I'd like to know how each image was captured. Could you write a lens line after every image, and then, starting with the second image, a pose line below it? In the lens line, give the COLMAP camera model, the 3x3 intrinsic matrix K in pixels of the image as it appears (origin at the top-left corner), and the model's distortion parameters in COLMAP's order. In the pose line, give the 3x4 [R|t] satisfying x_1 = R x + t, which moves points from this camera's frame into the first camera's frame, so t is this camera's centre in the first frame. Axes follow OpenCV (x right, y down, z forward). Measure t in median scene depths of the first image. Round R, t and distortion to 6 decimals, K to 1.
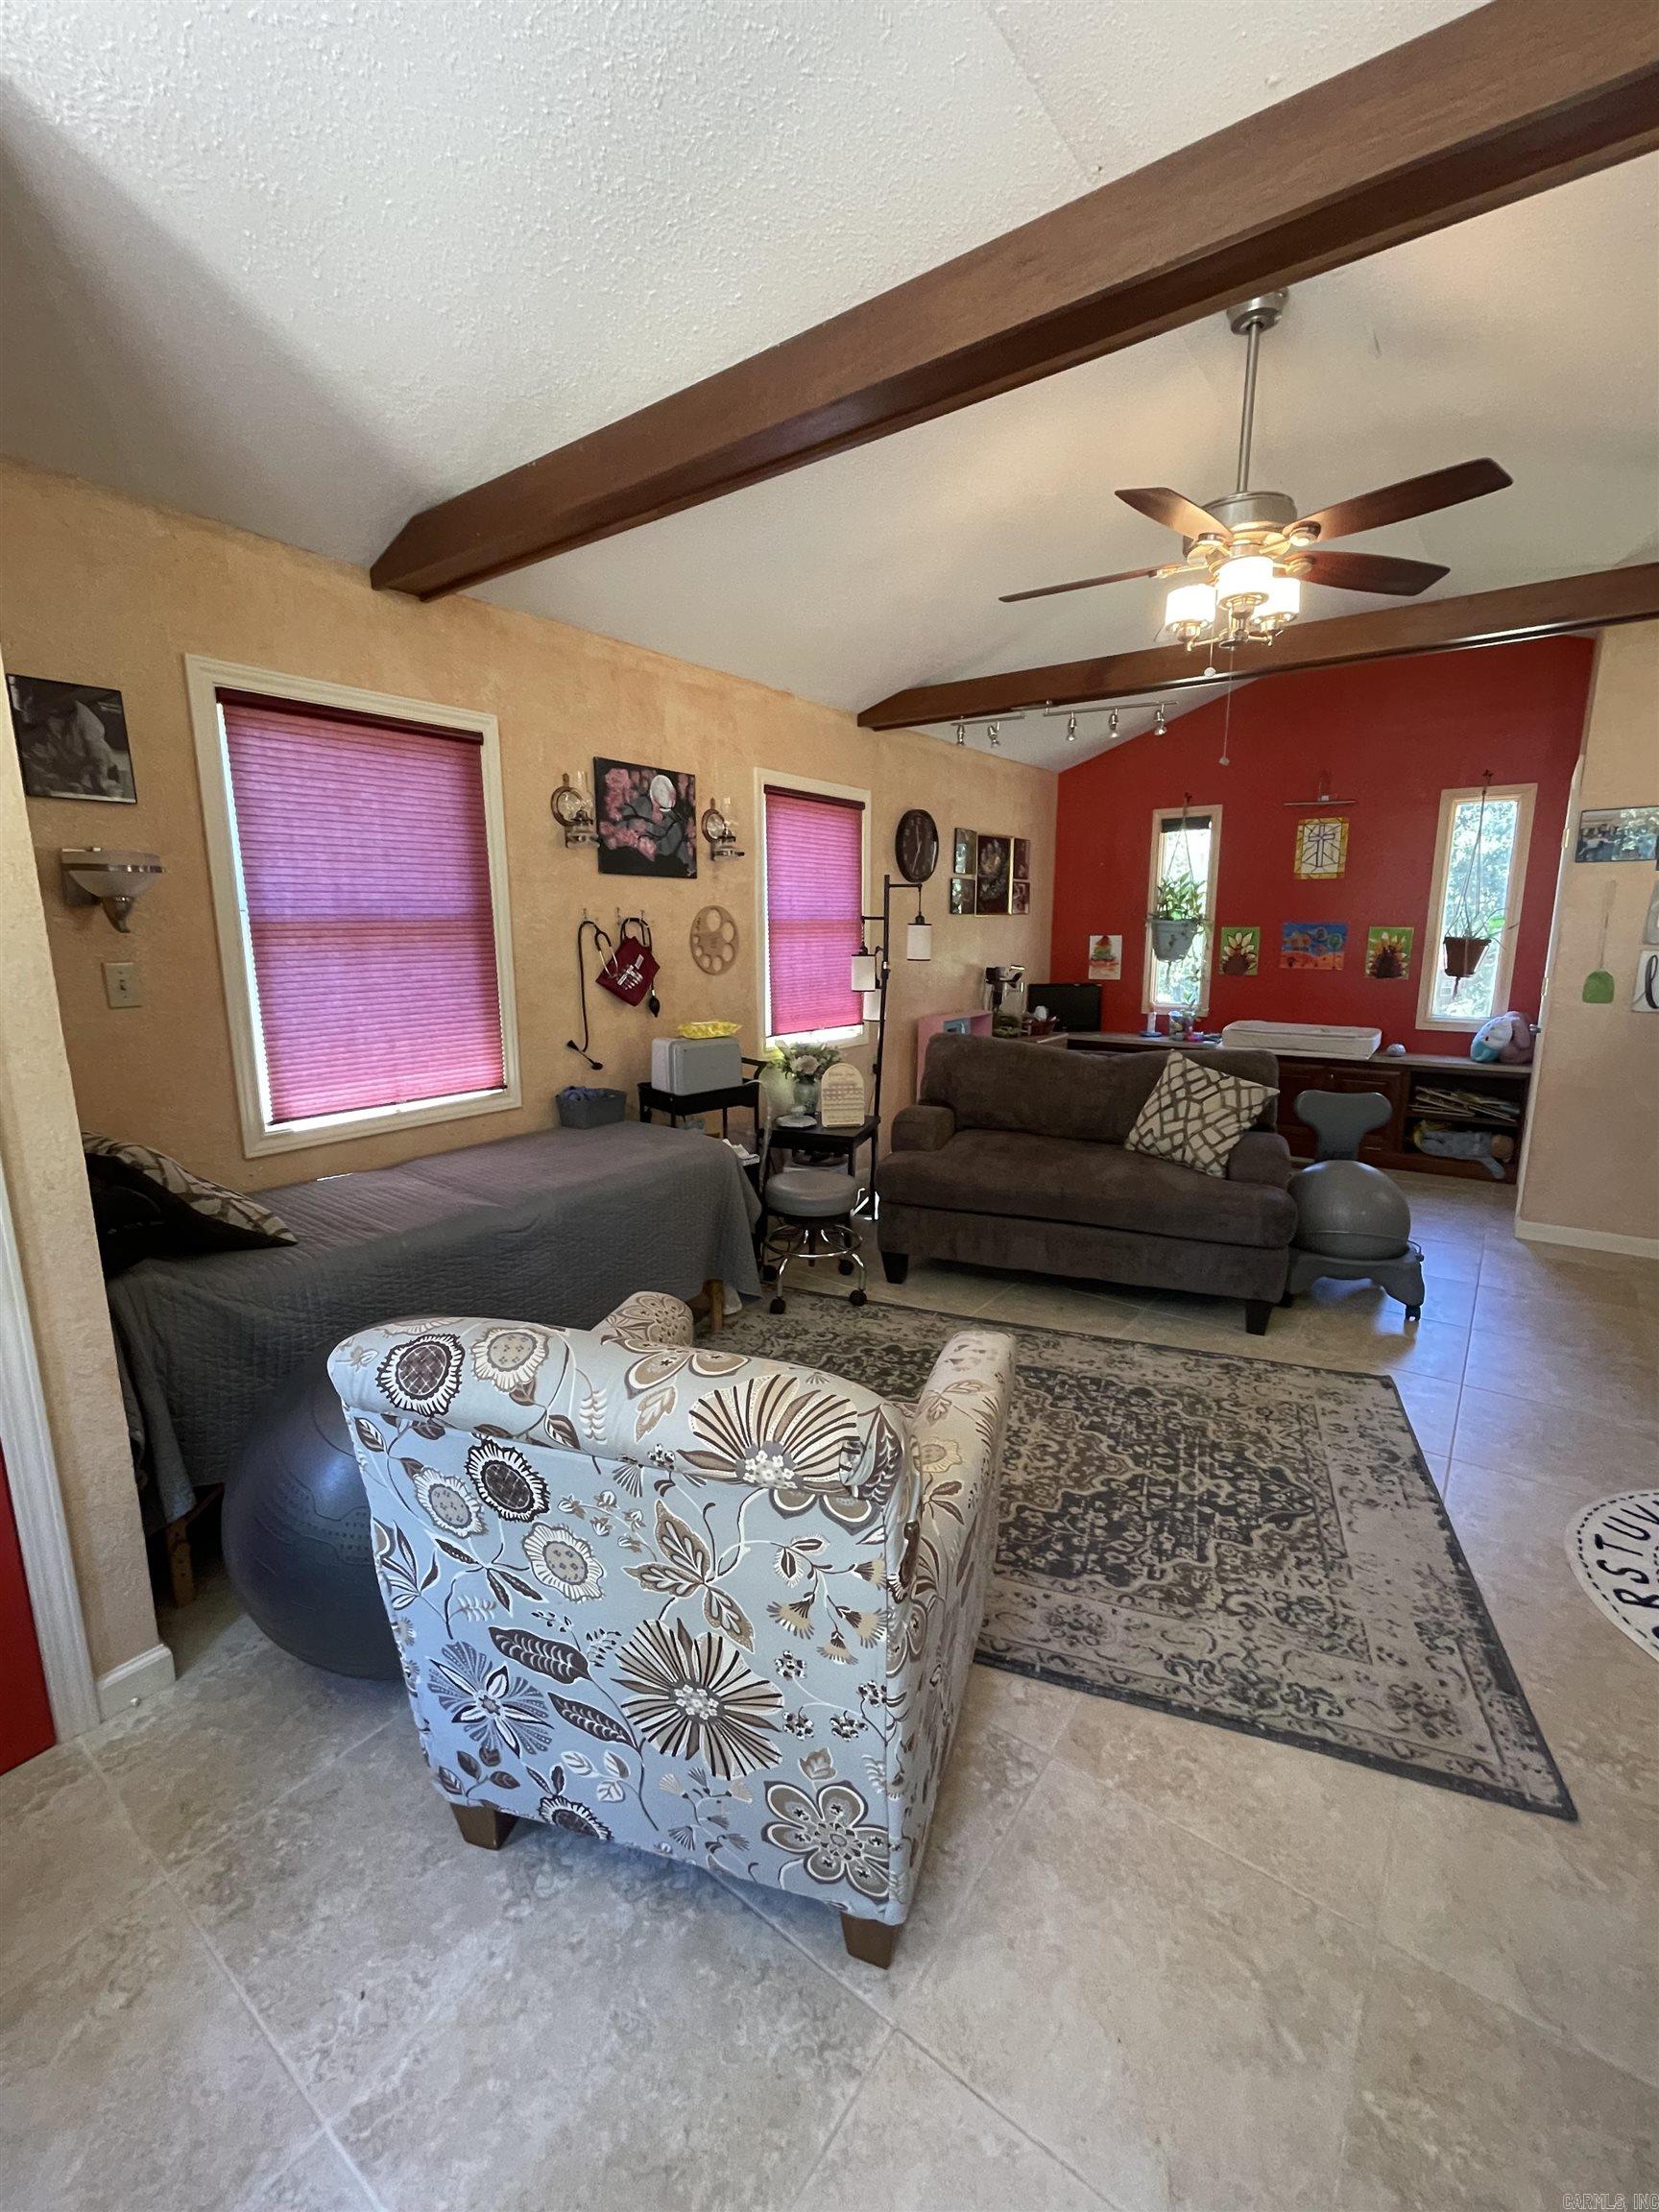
lens RADIAL K [[935.3, 0, 829.5], [0, 935.3, 1106.0], [0, 0, 1]] dist [-0.000449, -0.000292]
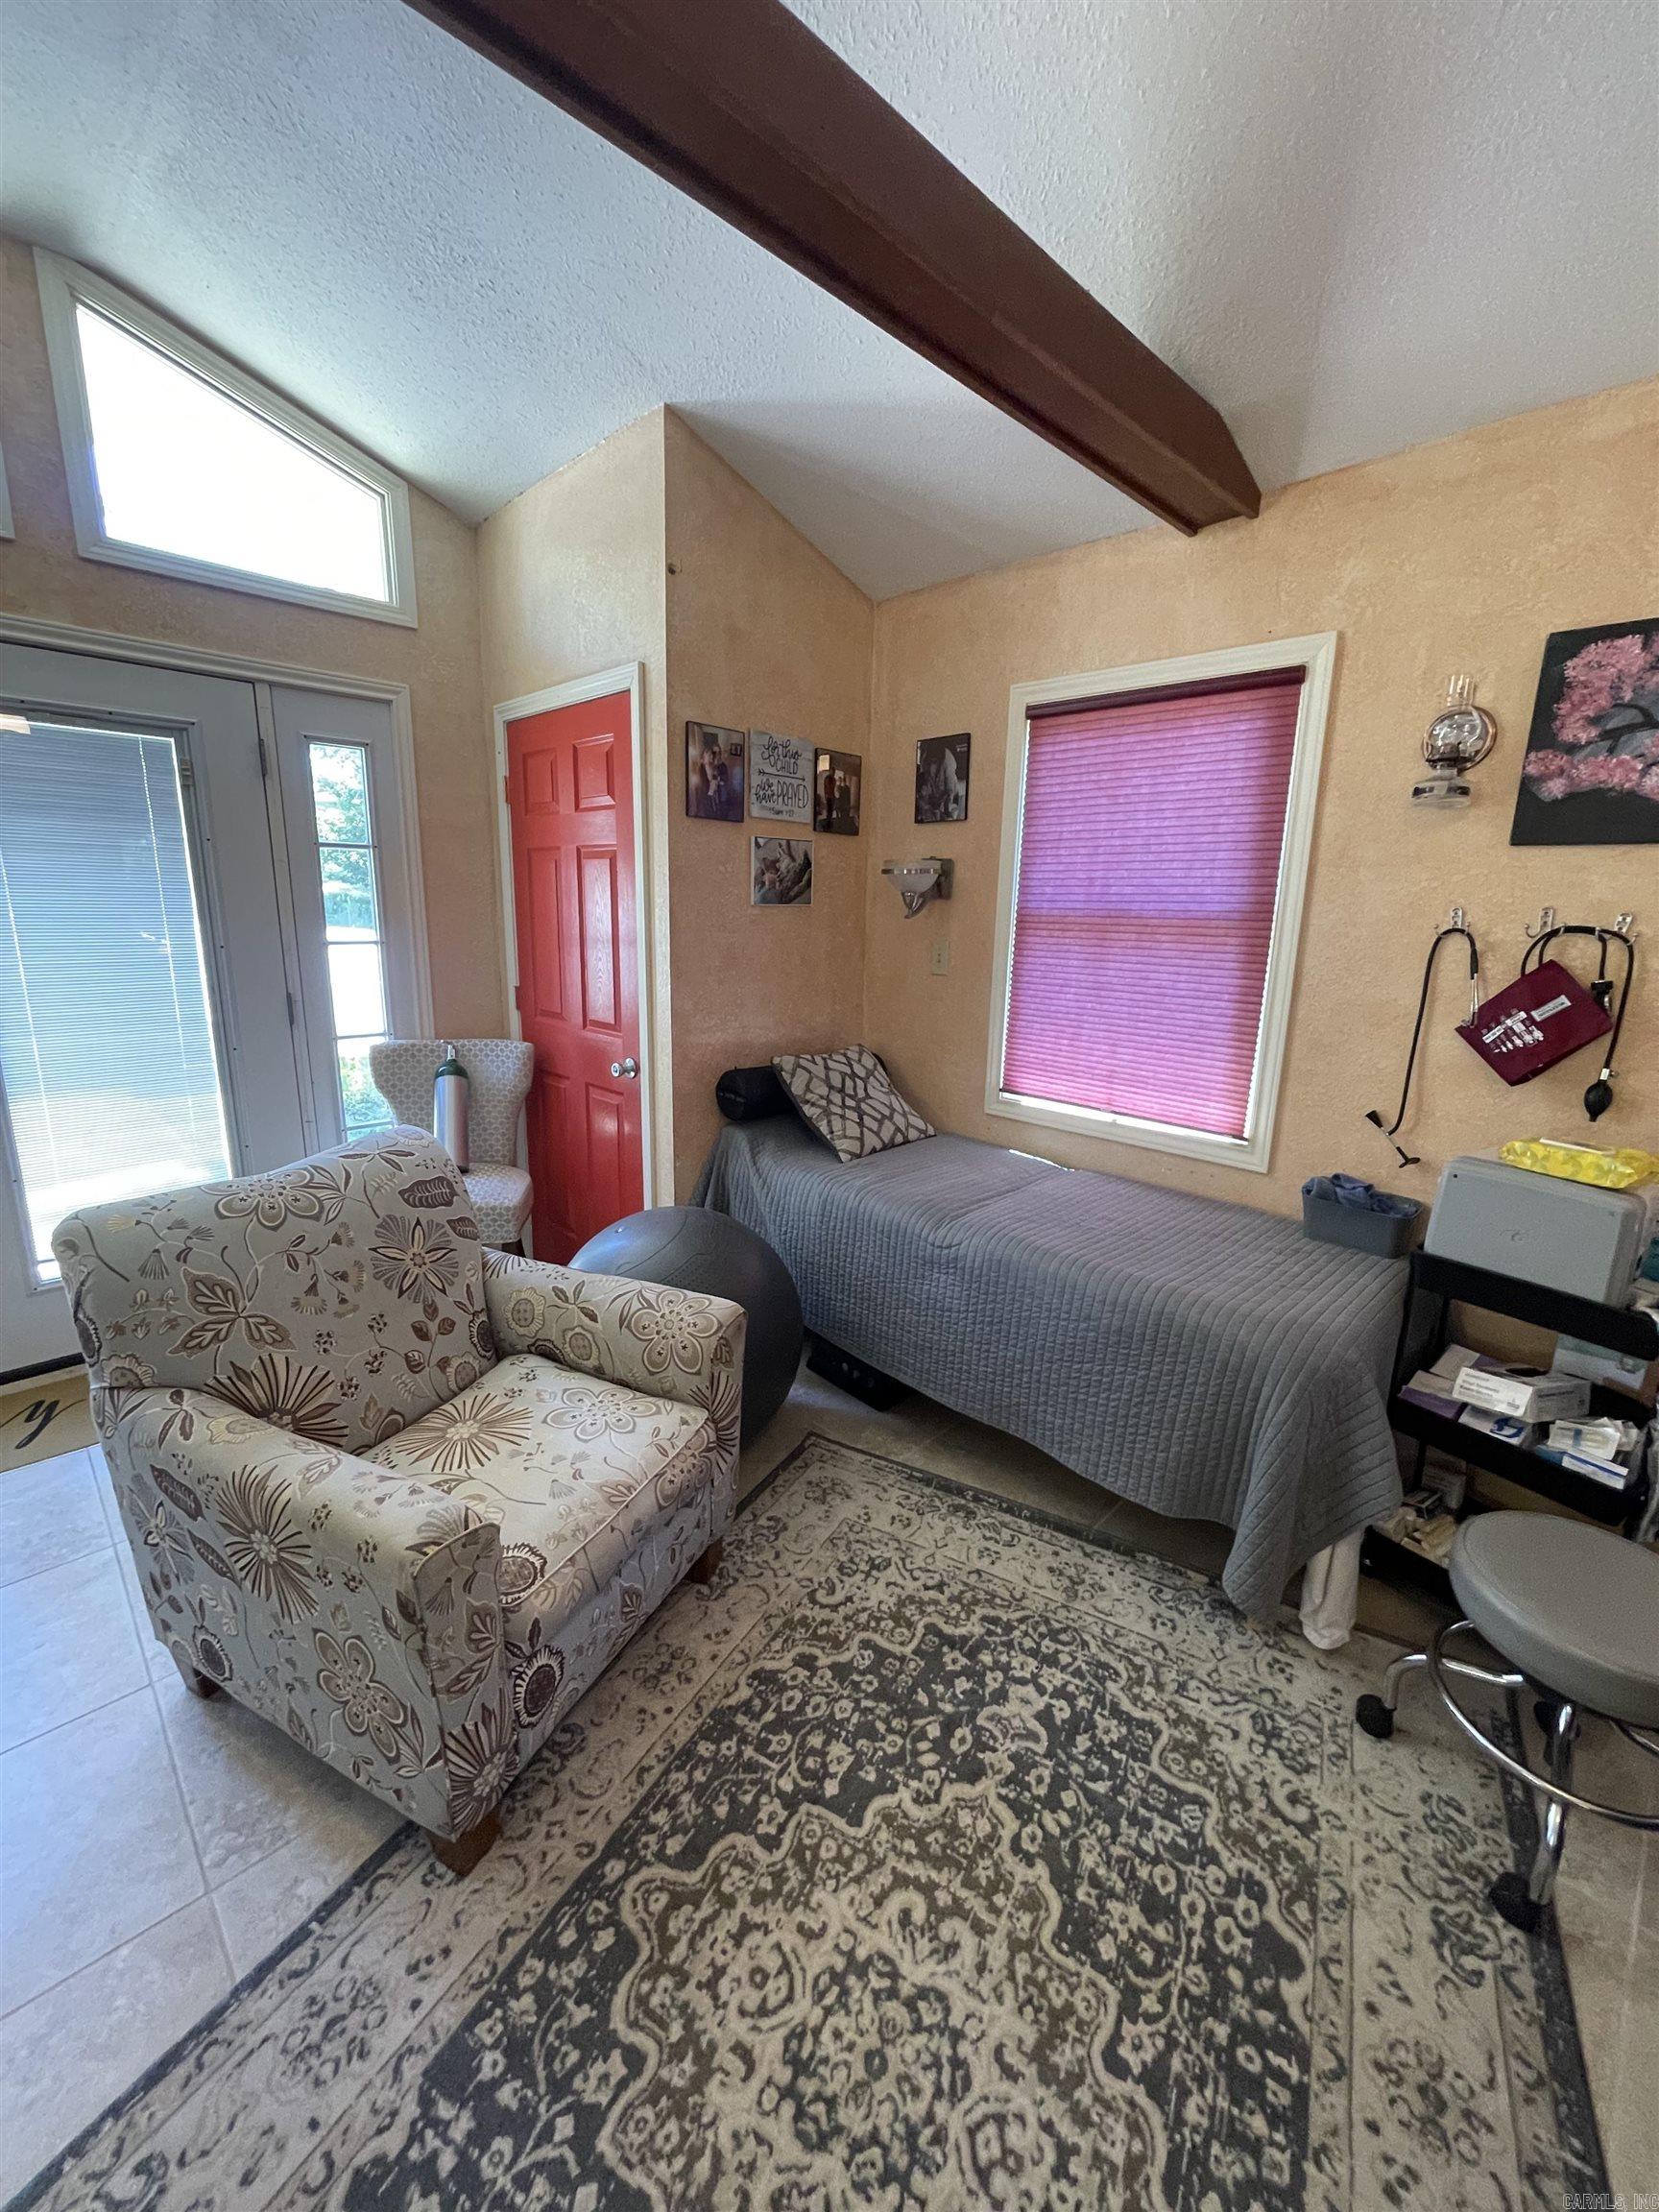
lens RADIAL K [[897.7, 0, 838.8], [0, 897.7, 1101.7], [0, 0, 1]] dist [0.000151, -0.000222]
pose [[-0.149097, 0.213796, -0.965433, 0.377816], [-0.217288, 0.945398, 0.242916, -0.146460], [0.964653, 0.245995, -0.094501, 0.699896]]
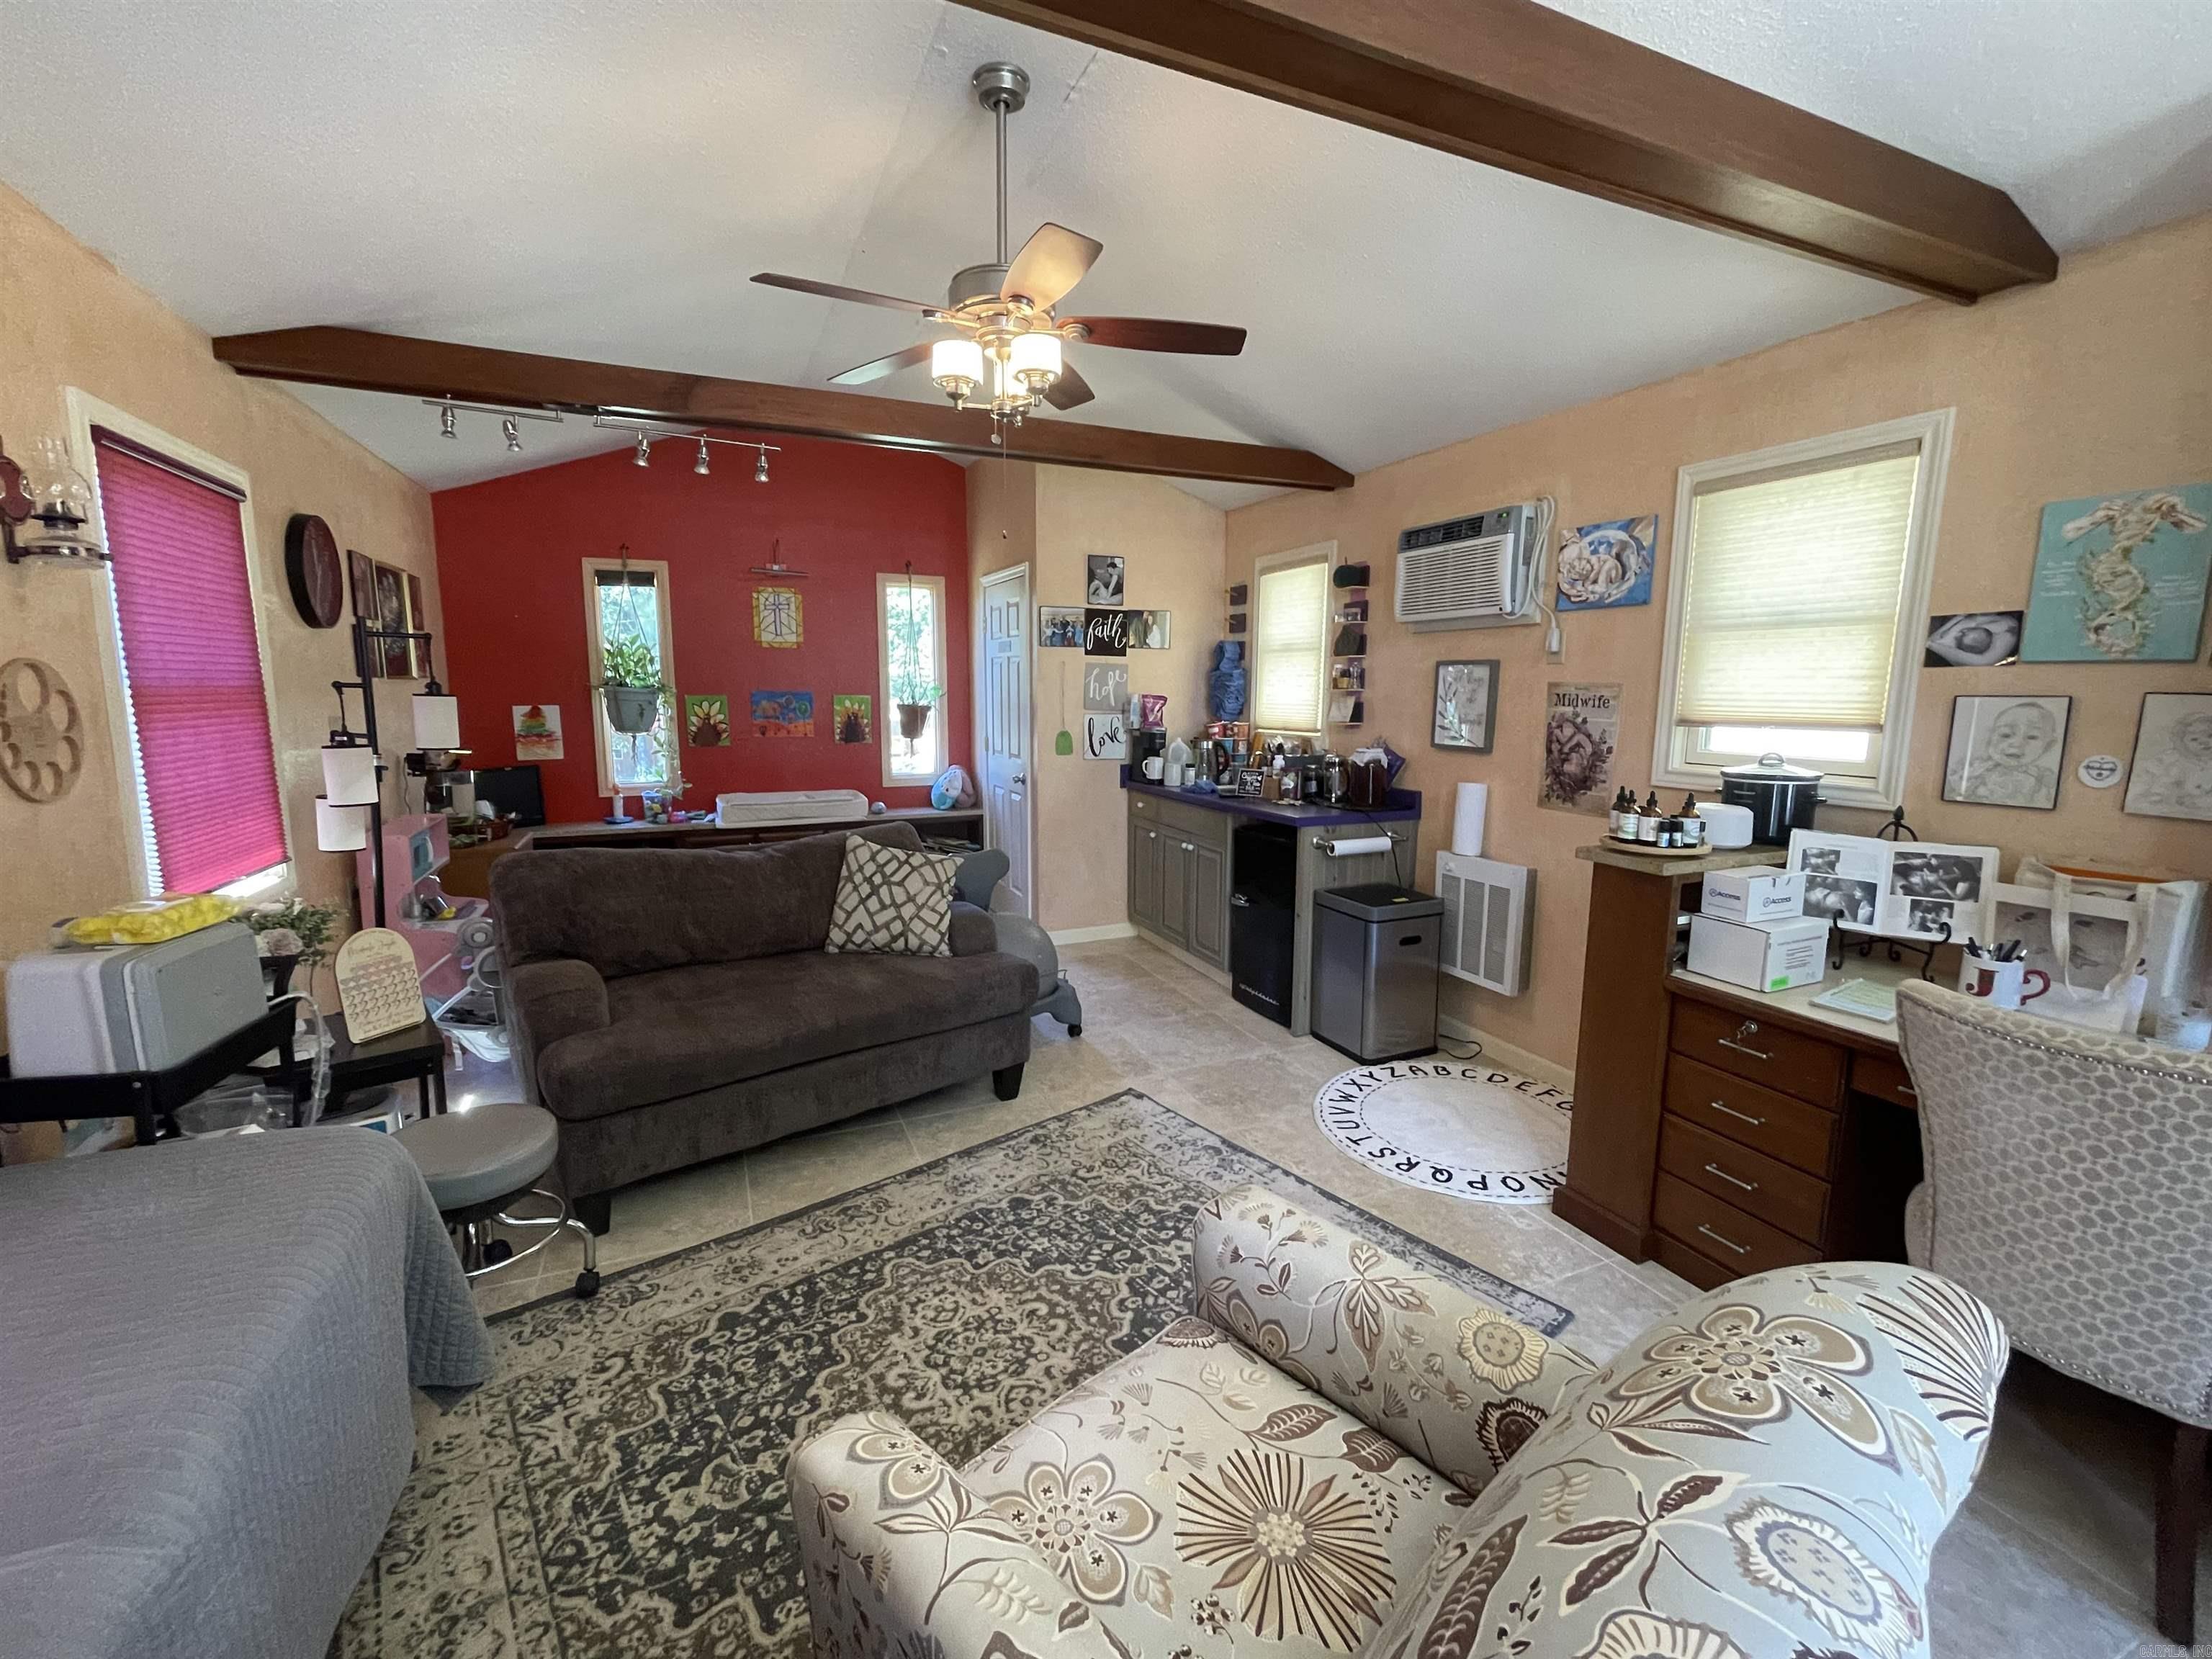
lens RADIAL K [[935.3, 0, 1107.9], [0, 935.3, 821.8], [0, 0, 1]] dist [-0.000449, -0.000292]
pose [[0.489502, -0.120225, 0.863675, -0.315677], [0.161720, 0.985784, 0.045565, -0.077520], [-0.856875, 0.117369, 0.501986, 0.354661]]
